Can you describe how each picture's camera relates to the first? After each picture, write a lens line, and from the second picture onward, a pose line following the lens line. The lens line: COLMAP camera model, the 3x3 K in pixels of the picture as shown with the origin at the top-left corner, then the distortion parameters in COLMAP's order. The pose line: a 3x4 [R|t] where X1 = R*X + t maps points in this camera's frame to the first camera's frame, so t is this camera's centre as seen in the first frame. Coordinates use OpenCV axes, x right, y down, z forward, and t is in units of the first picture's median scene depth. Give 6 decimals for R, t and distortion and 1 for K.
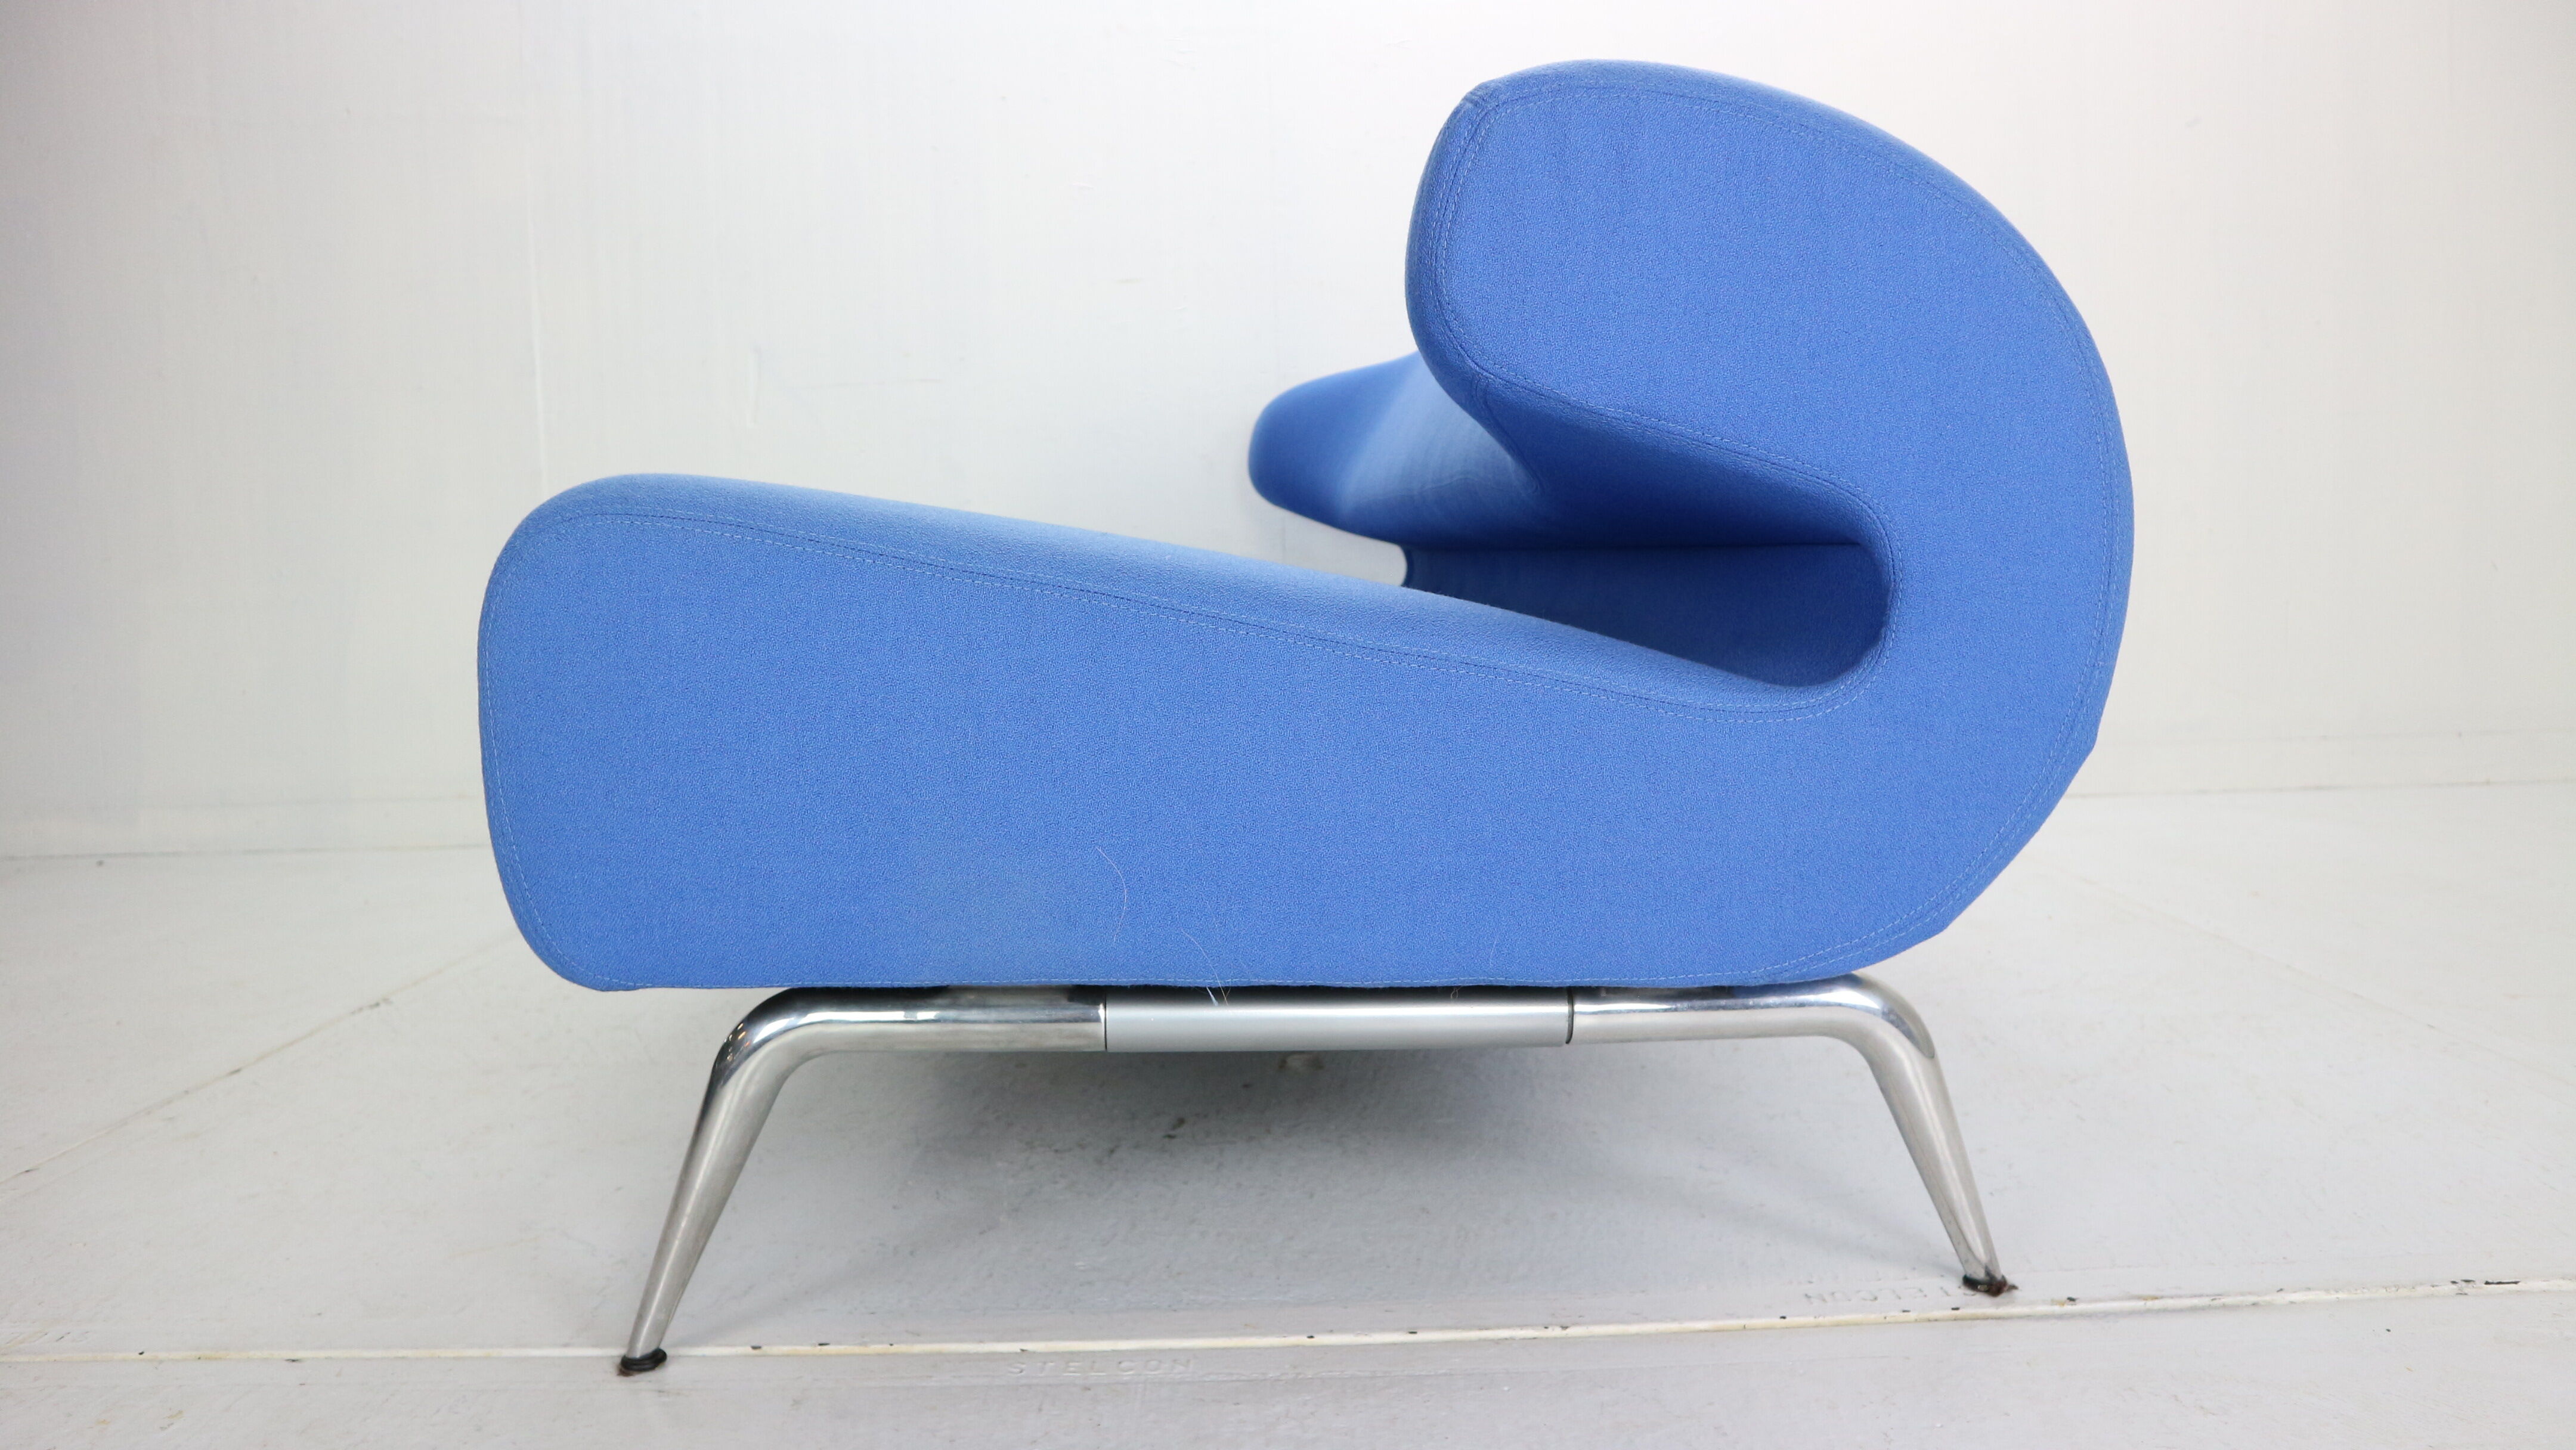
lens RADIAL K [[1786.1, 0, 1288.7], [0, 1786.1, 736.0], [0, 0, 1]] dist [-0.117043, 0.076441]
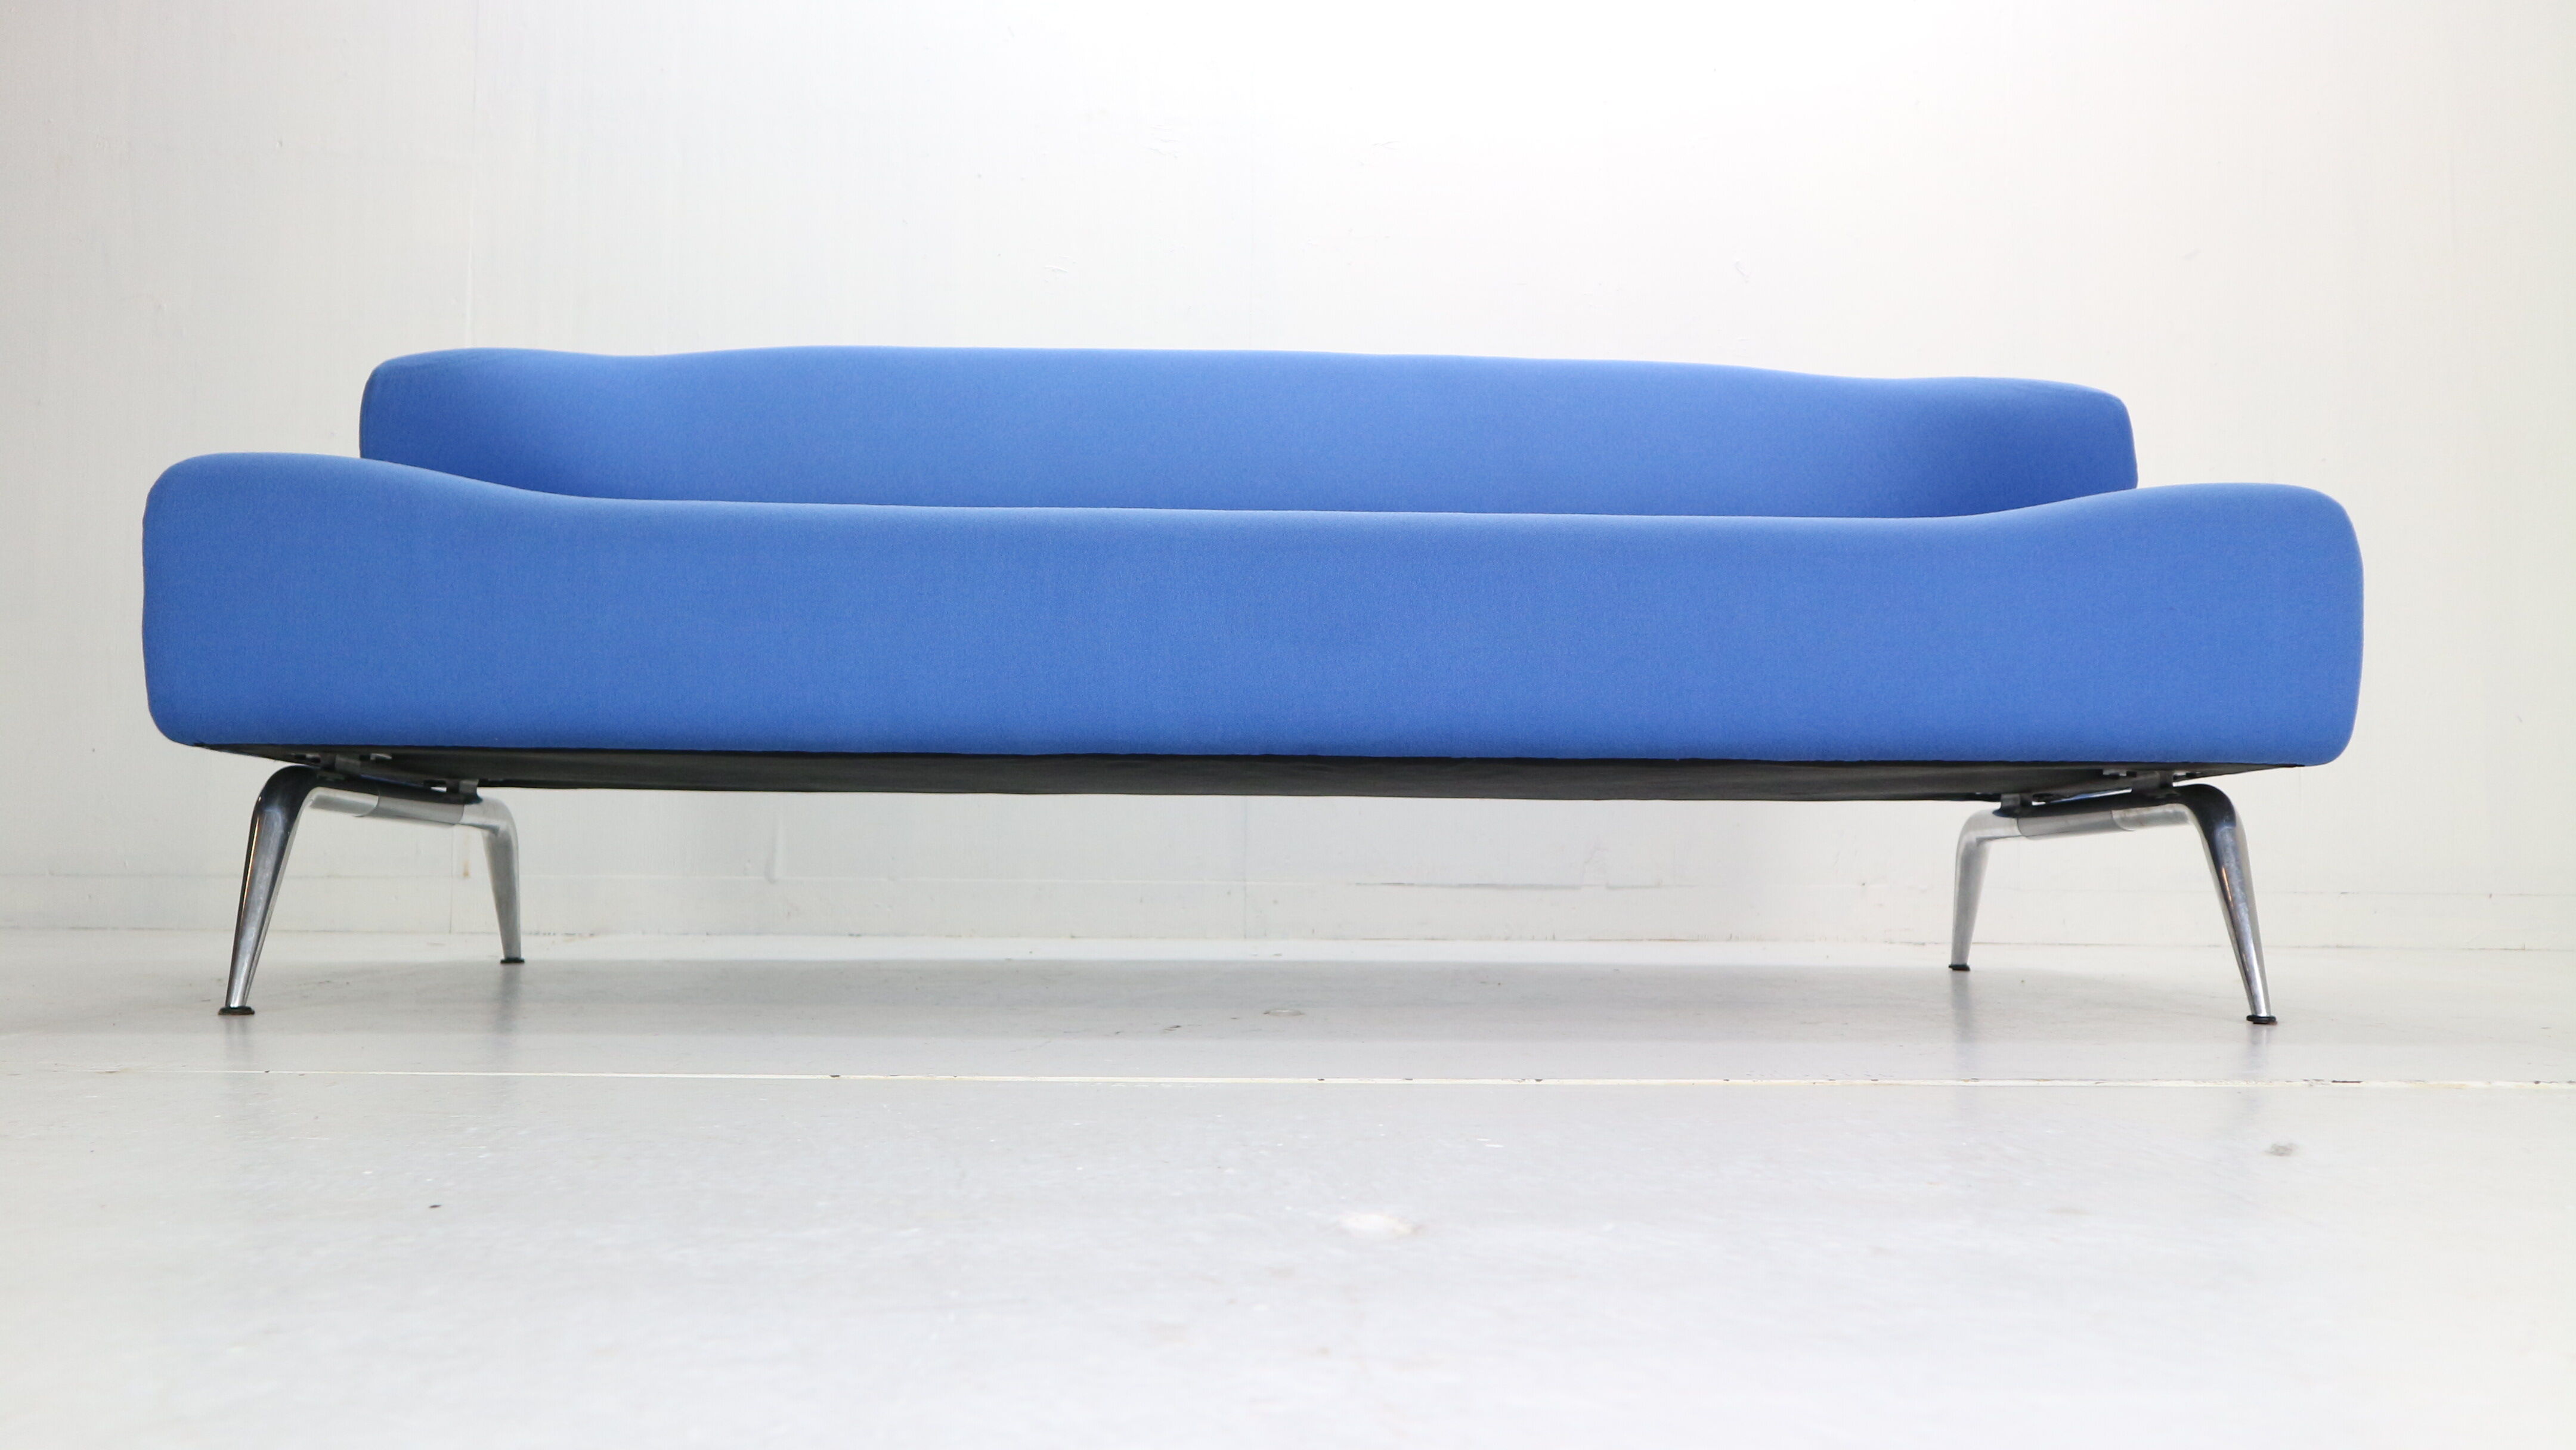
lens RADIAL K [[2196.1, 0, 1285.4], [0, 2196.1, 739.4], [0, 0, 1]] dist [-0.060448, 0.078923]
pose [[0.998233, 0.044423, 0.039458, -0.077974], [-0.038192, 0.988455, -0.146619, 0.334455], [-0.045516, 0.144853, 0.988406, -0.459112]]
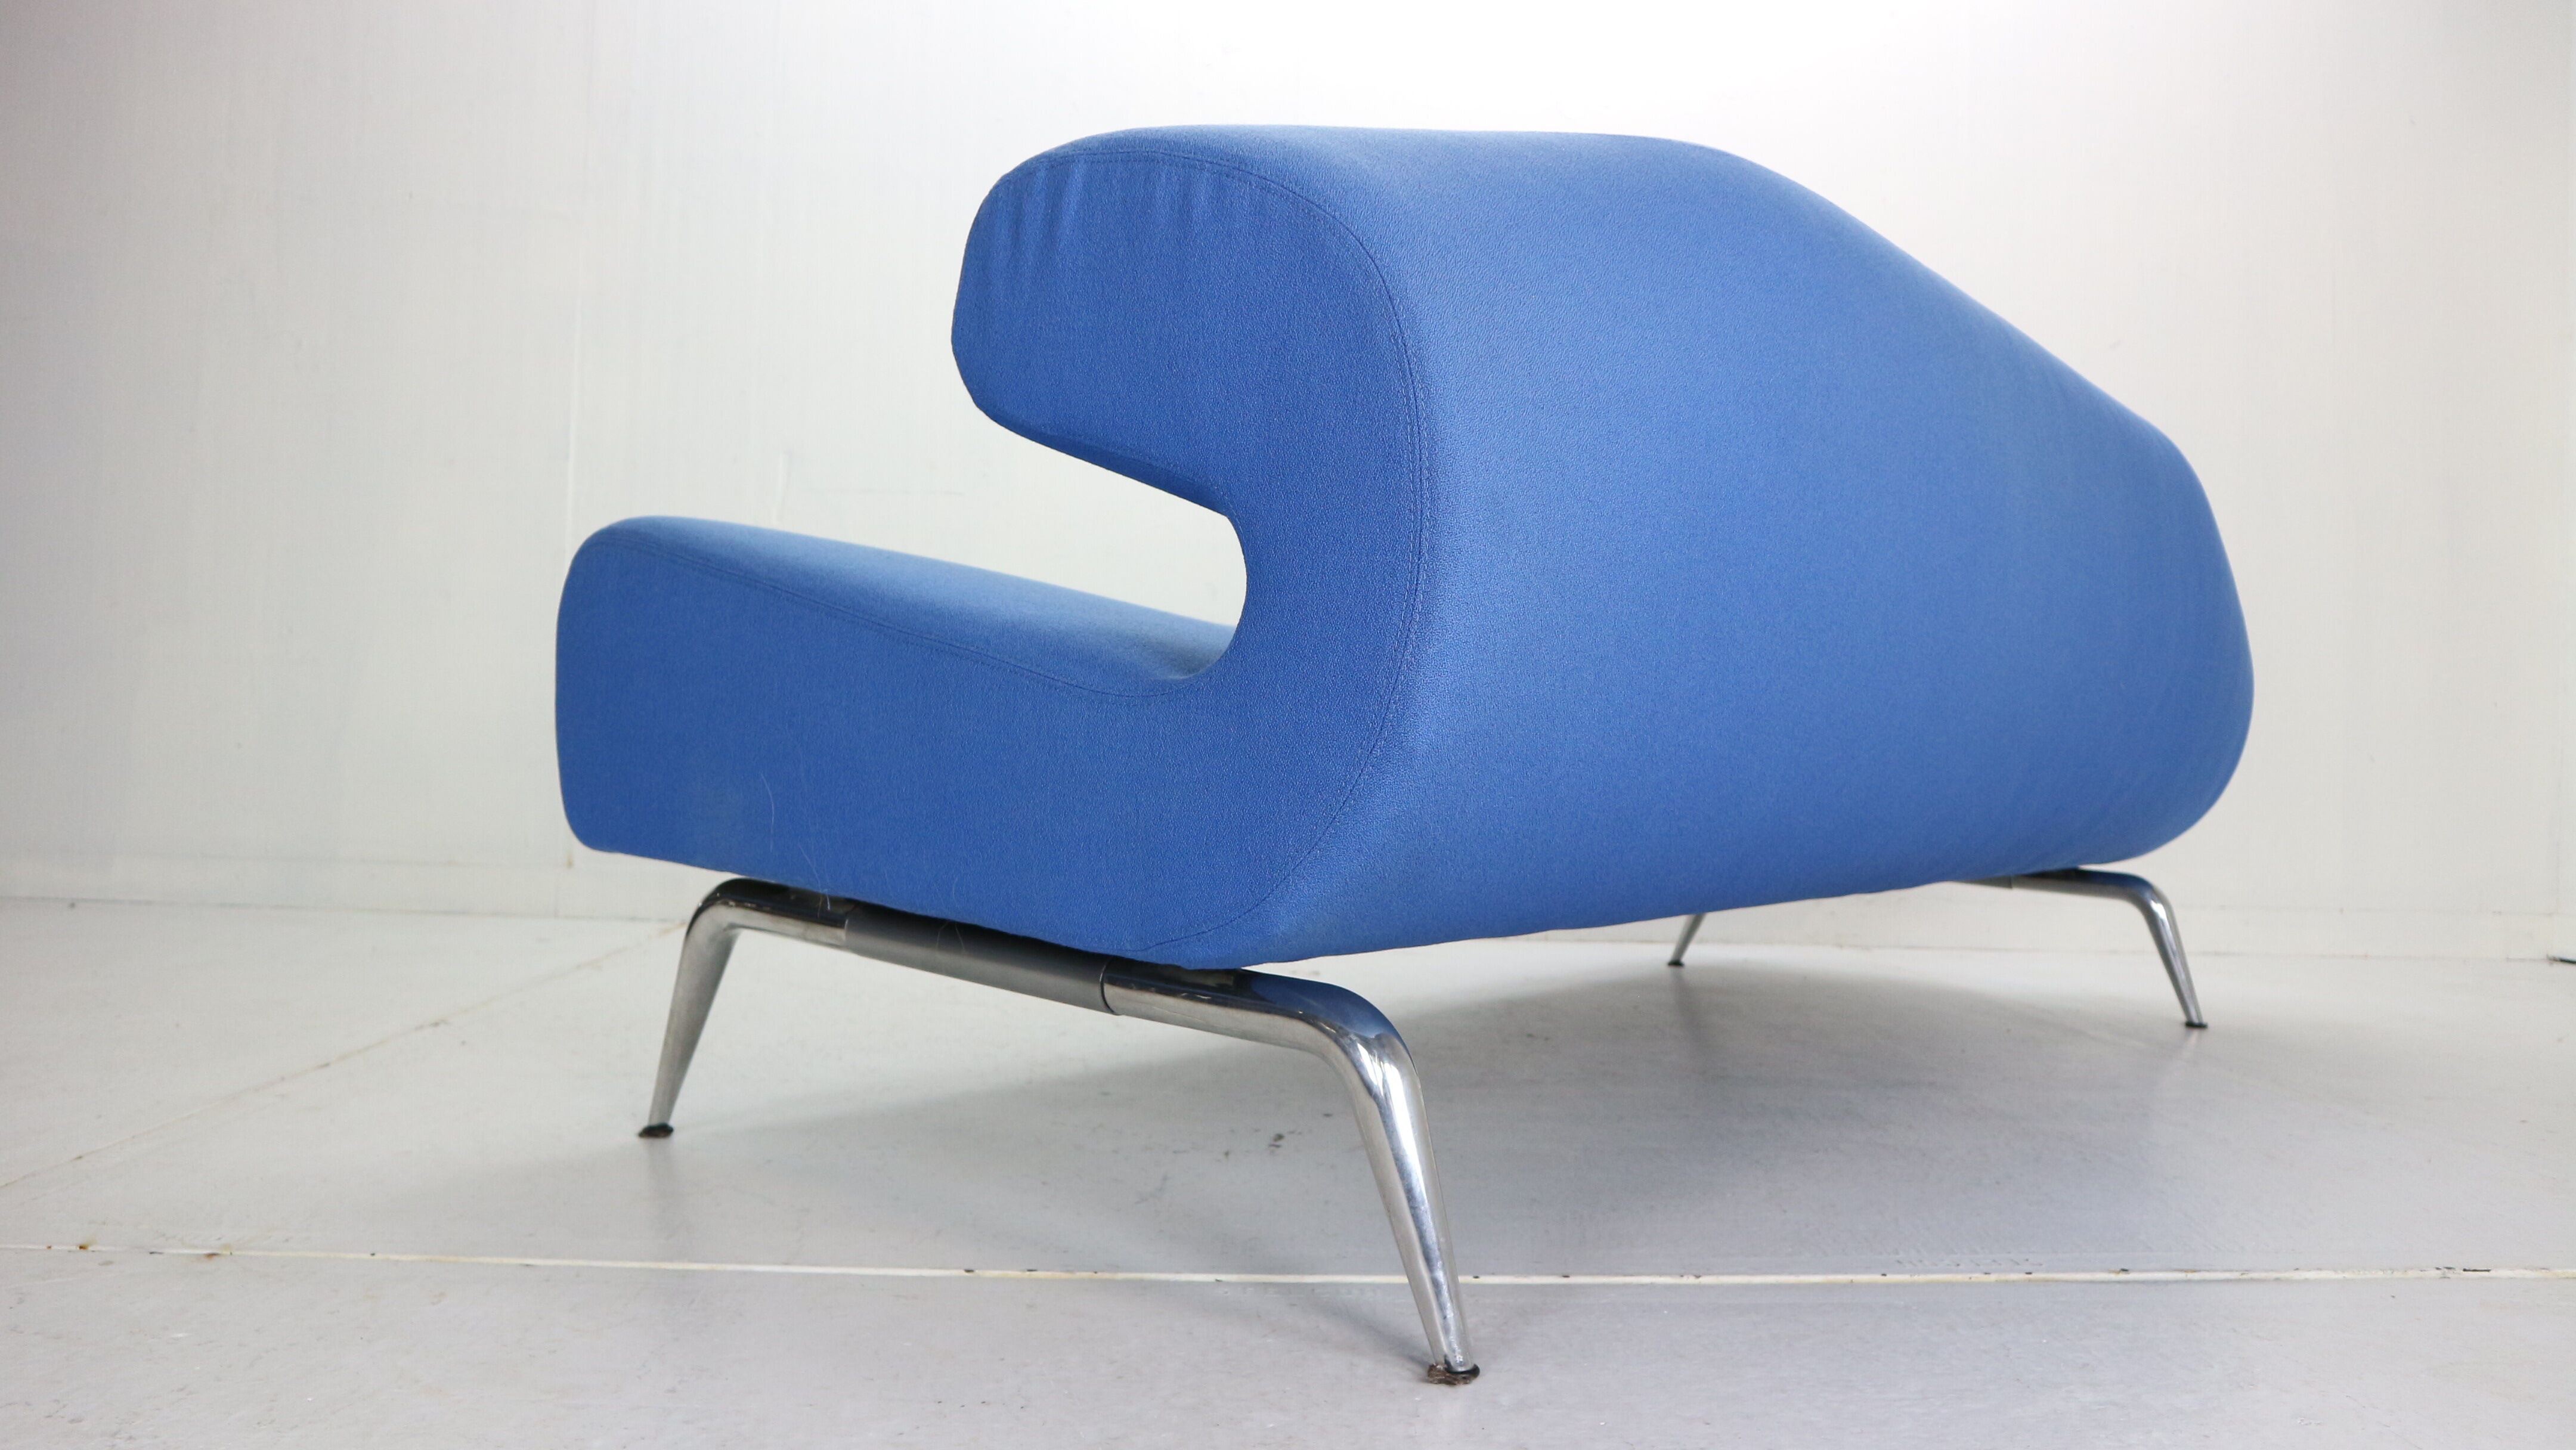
lens RADIAL K [[1786.1, 0, 1291.6], [0, 1786.1, 737.8], [0, 0, 1]] dist [-0.117043, 0.076441]
pose [[0.995172, 0.063954, 0.074447, -0.209898], [-0.055867, 0.992789, -0.106058, 0.127369], [-0.080693, 0.101387, 0.991569, -0.135063]]
